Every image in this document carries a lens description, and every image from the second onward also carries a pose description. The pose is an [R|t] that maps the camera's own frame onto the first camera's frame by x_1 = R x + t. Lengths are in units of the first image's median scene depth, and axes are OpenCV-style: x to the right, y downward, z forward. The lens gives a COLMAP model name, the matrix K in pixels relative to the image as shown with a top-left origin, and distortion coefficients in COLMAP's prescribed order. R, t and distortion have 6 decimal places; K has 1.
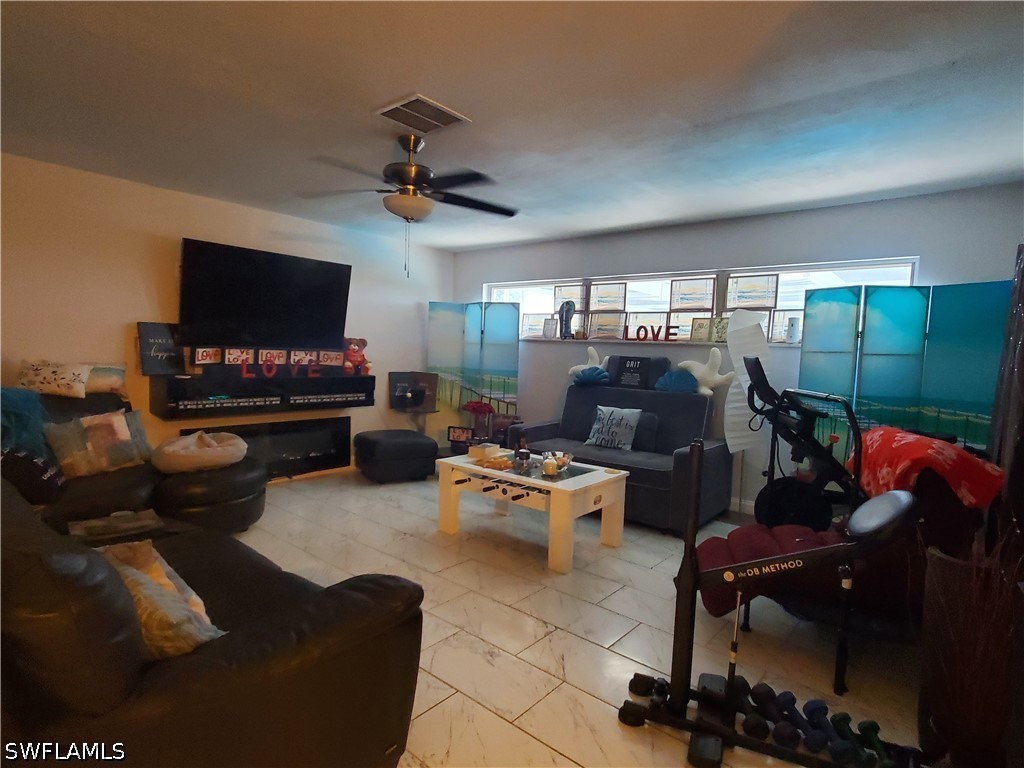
lens RADIAL K [[407.7, 0, 511.6], [0, 407.7, 380.6], [0, 0, 1]] dist [-0.000263, 0.000056]
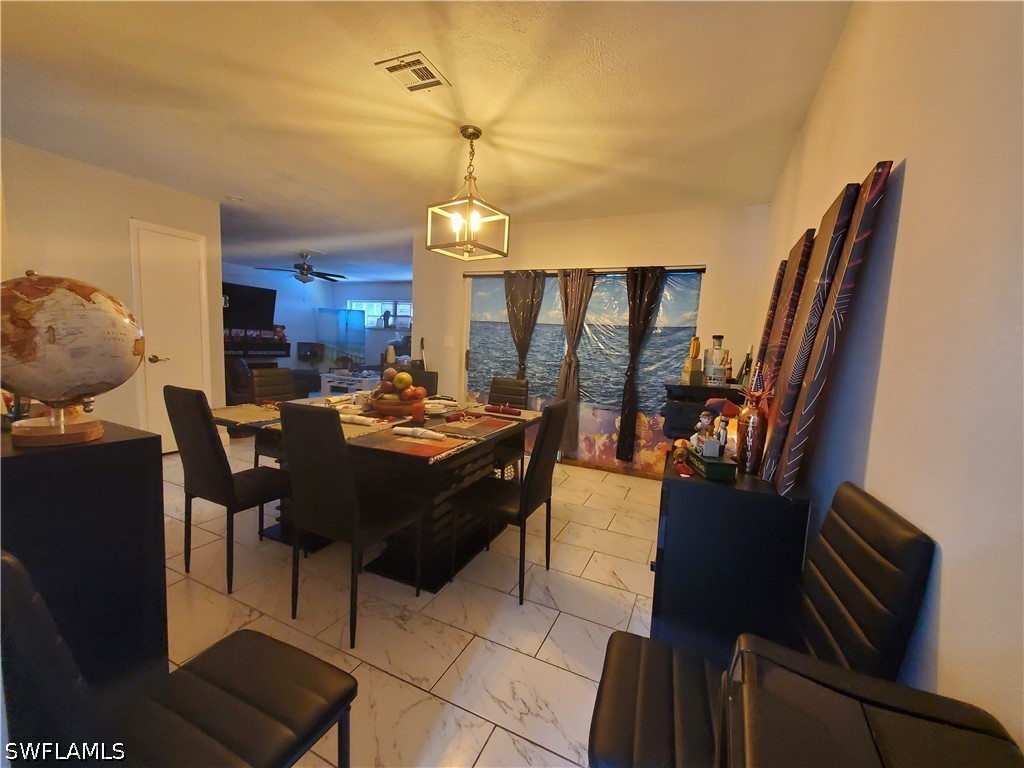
lens RADIAL K [[410.8, 0, 541.3], [0, 410.8, 391.1], [0, 0, 1]] dist [0.000436, -0.000060]
pose [[0.967731, -0.012013, 0.251698, 0.374198], [0.002432, 0.999262, 0.038342, 0.154166], [-0.251973, -0.036492, 0.967046, -1.358799]]
